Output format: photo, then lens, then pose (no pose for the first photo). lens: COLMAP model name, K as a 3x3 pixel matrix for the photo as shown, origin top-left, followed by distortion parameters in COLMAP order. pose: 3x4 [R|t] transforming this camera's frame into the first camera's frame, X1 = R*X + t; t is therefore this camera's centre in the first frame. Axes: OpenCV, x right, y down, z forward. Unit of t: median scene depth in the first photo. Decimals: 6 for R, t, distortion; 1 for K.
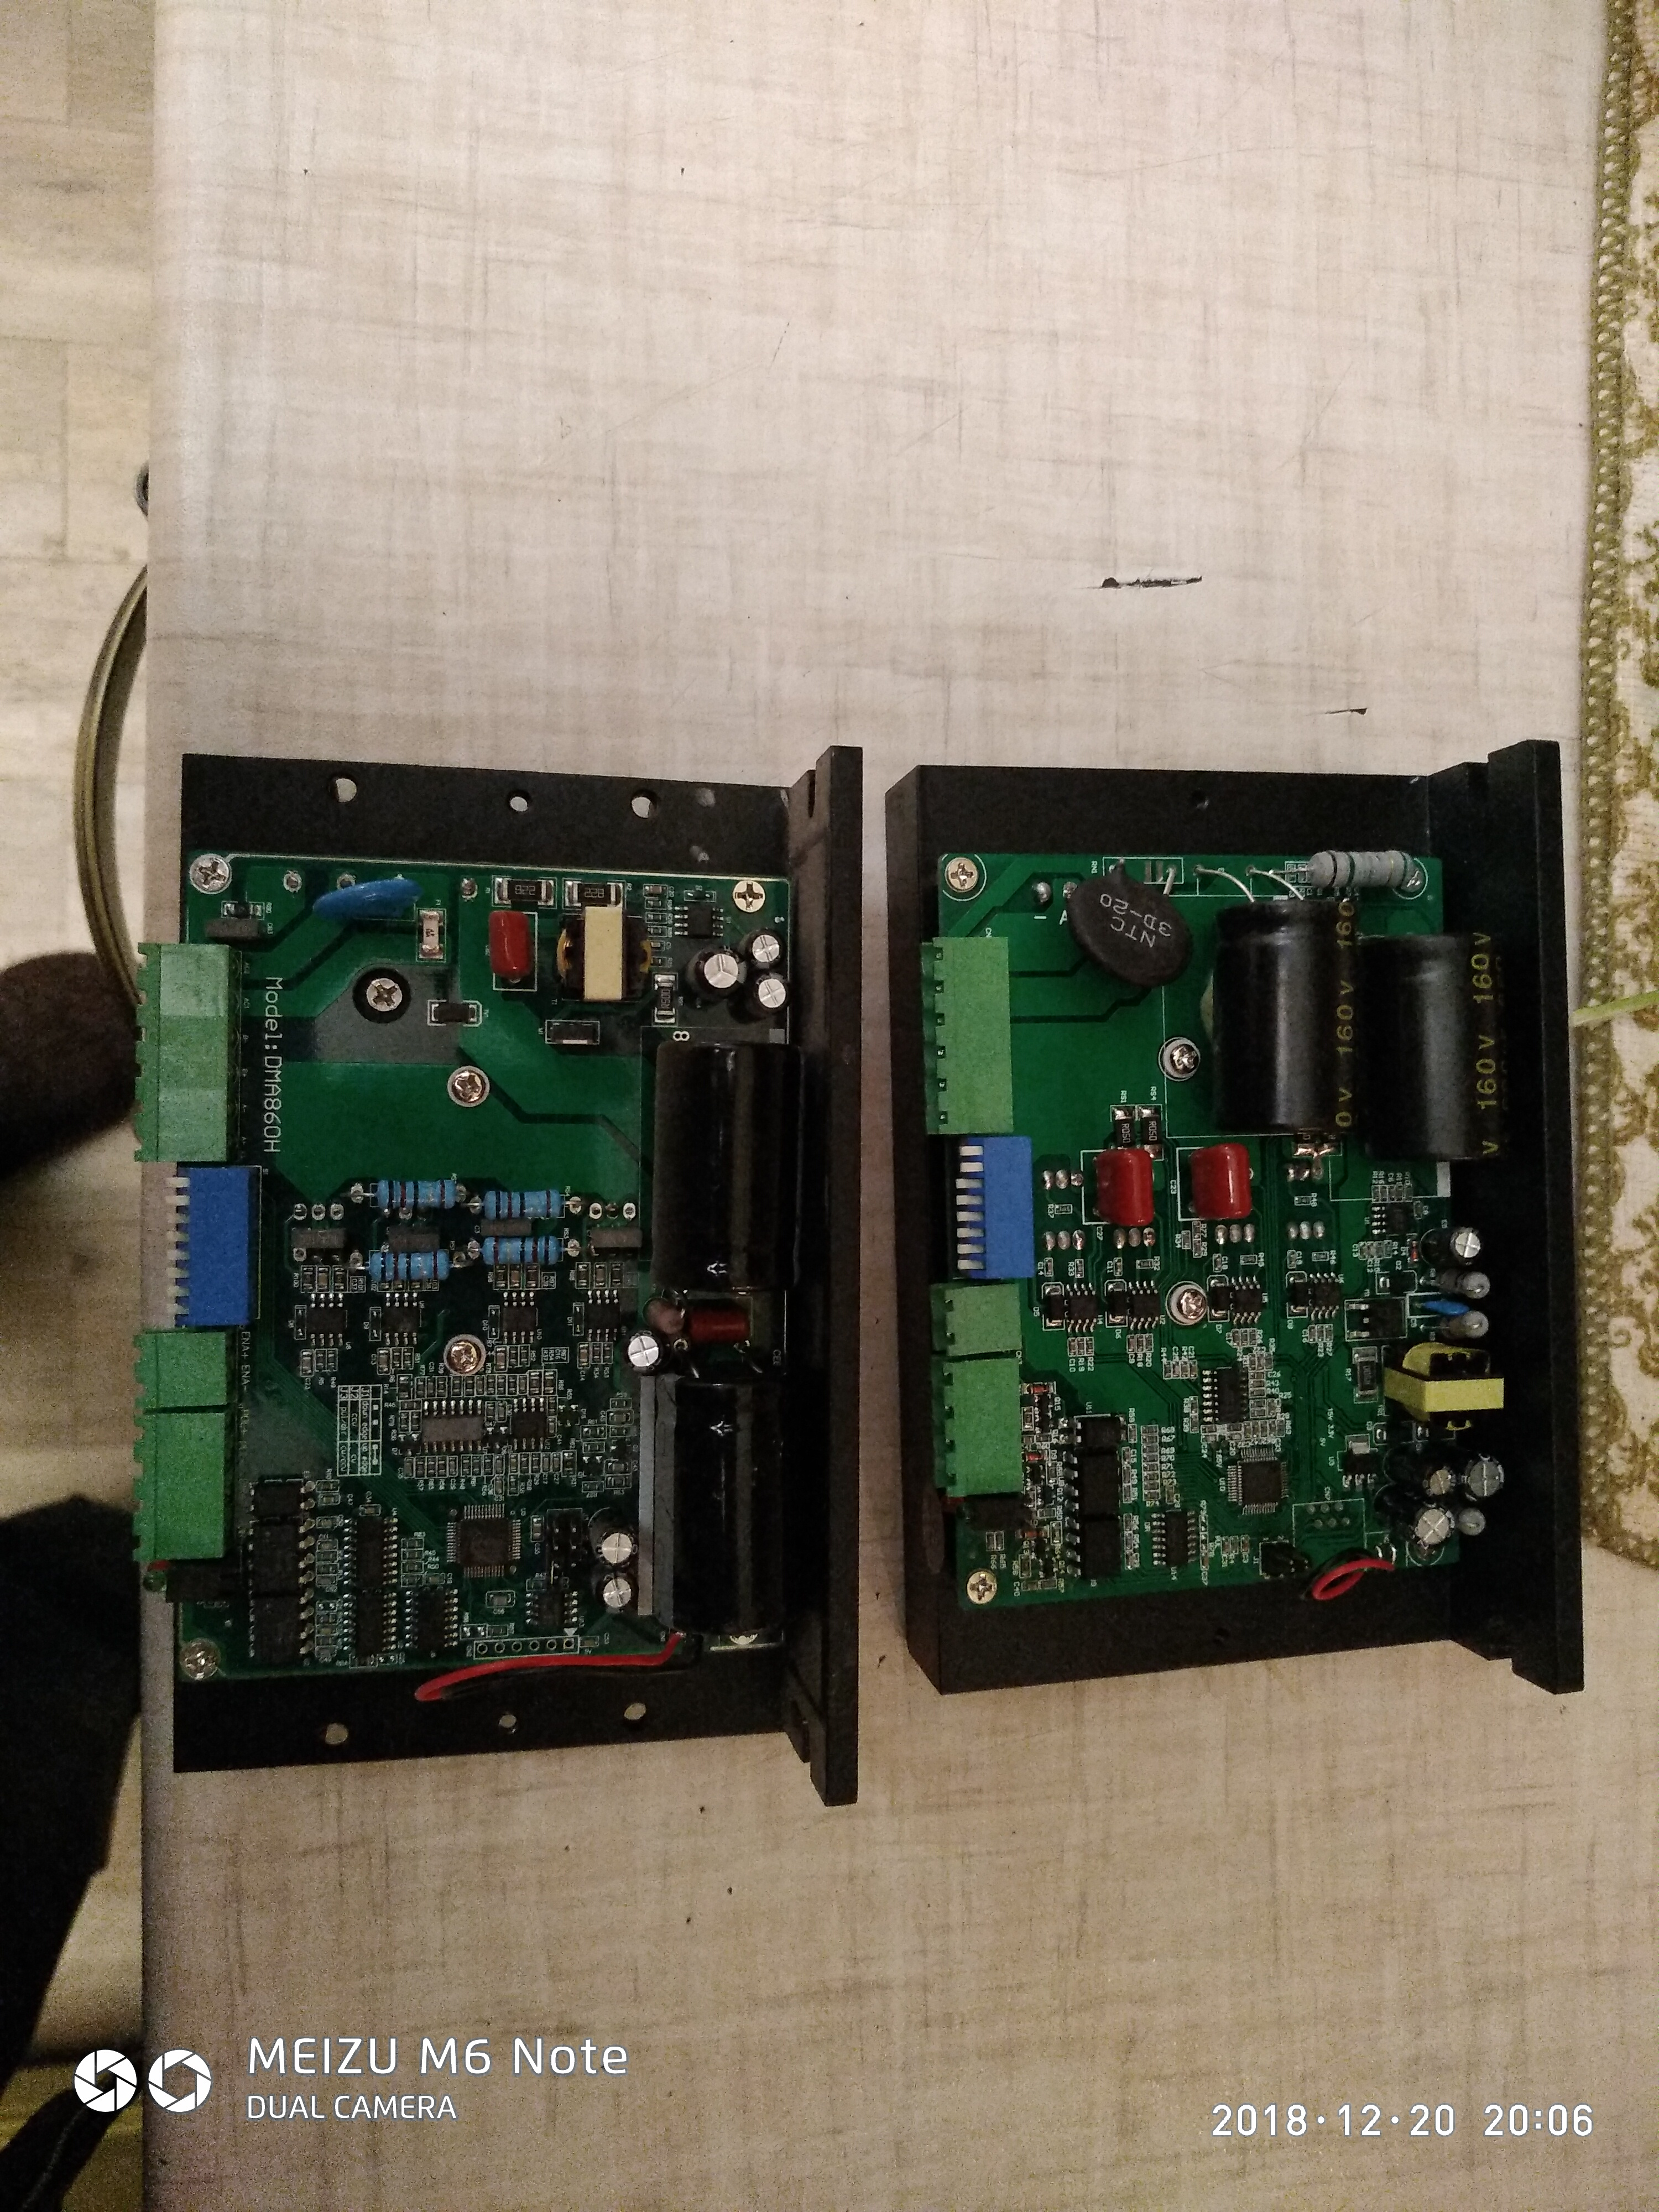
lens RADIAL K [[1743.1, 0, 829.5], [0, 1743.1, 1106.0], [0, 0, 1]] dist [0.001560, 0.003674]
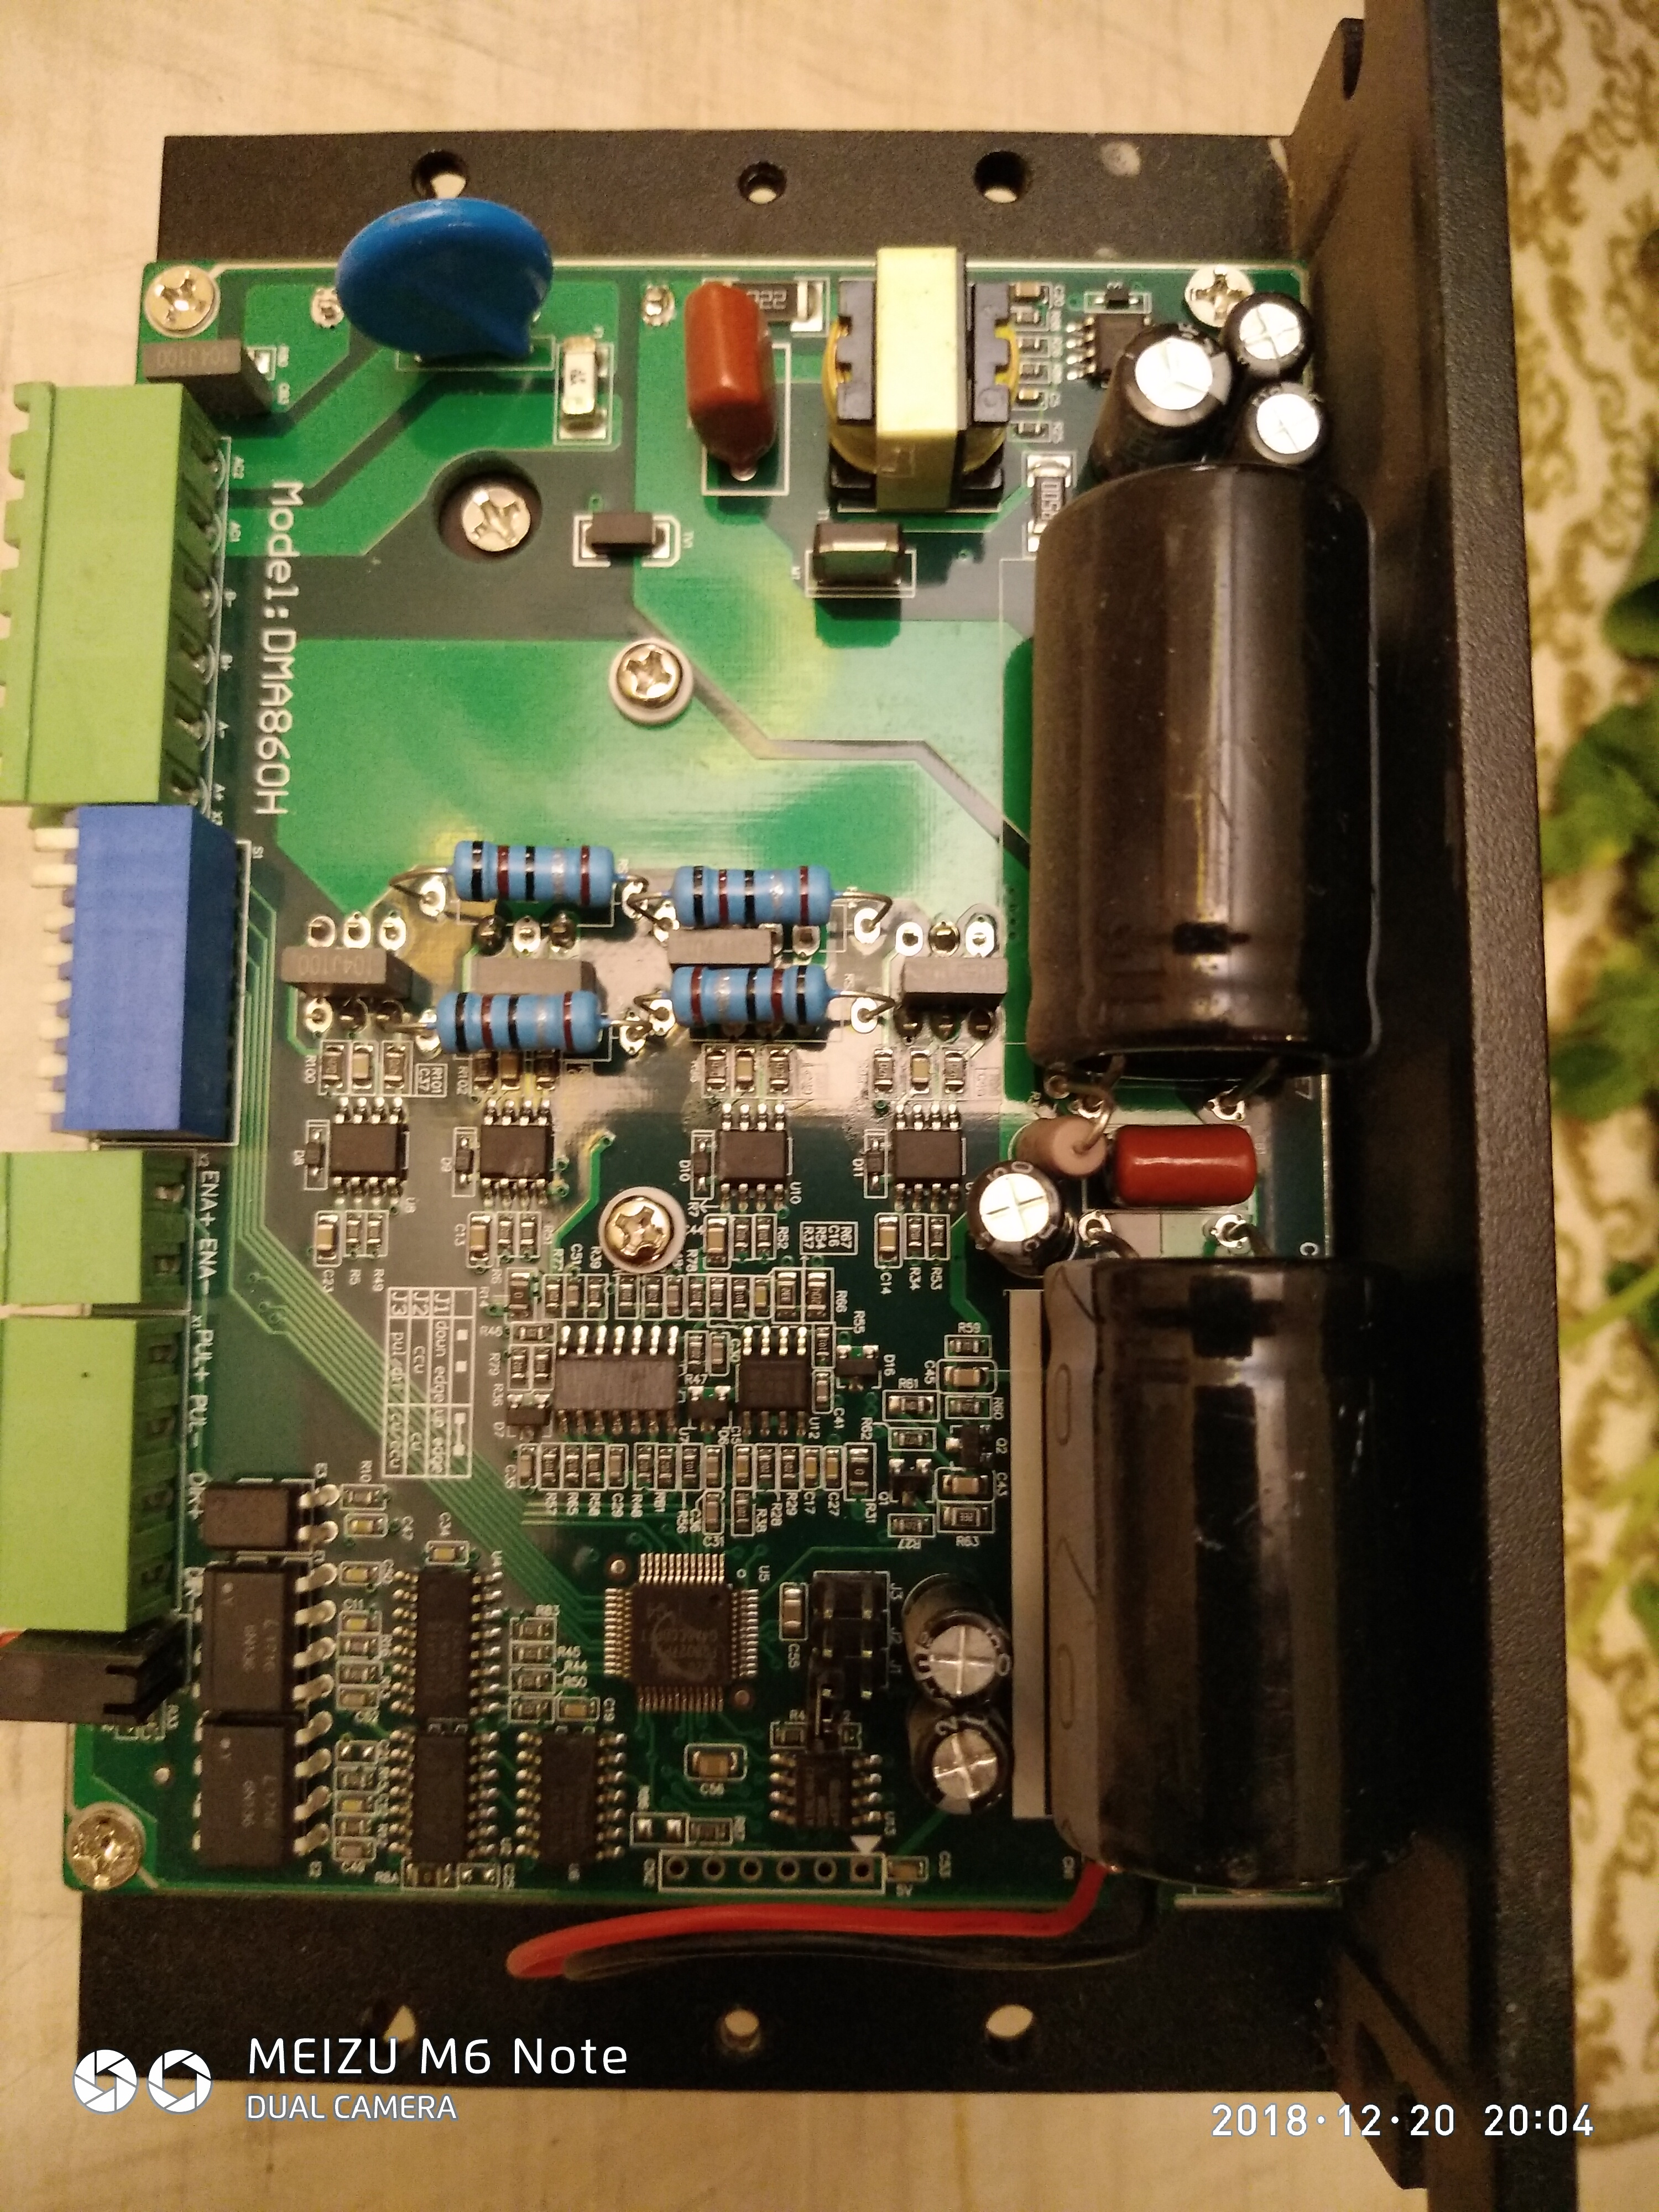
lens RADIAL K [[1730.2, 0, 829.5], [0, 1730.2, 1106.0], [0, 0, 1]] dist [0.008265, -0.102379]
pose [[0.975387, -0.023440, -0.219251, -0.047803], [0.001093, 0.994835, -0.101496, 0.138406], [0.220498, 0.098759, 0.970375, 0.481896]]
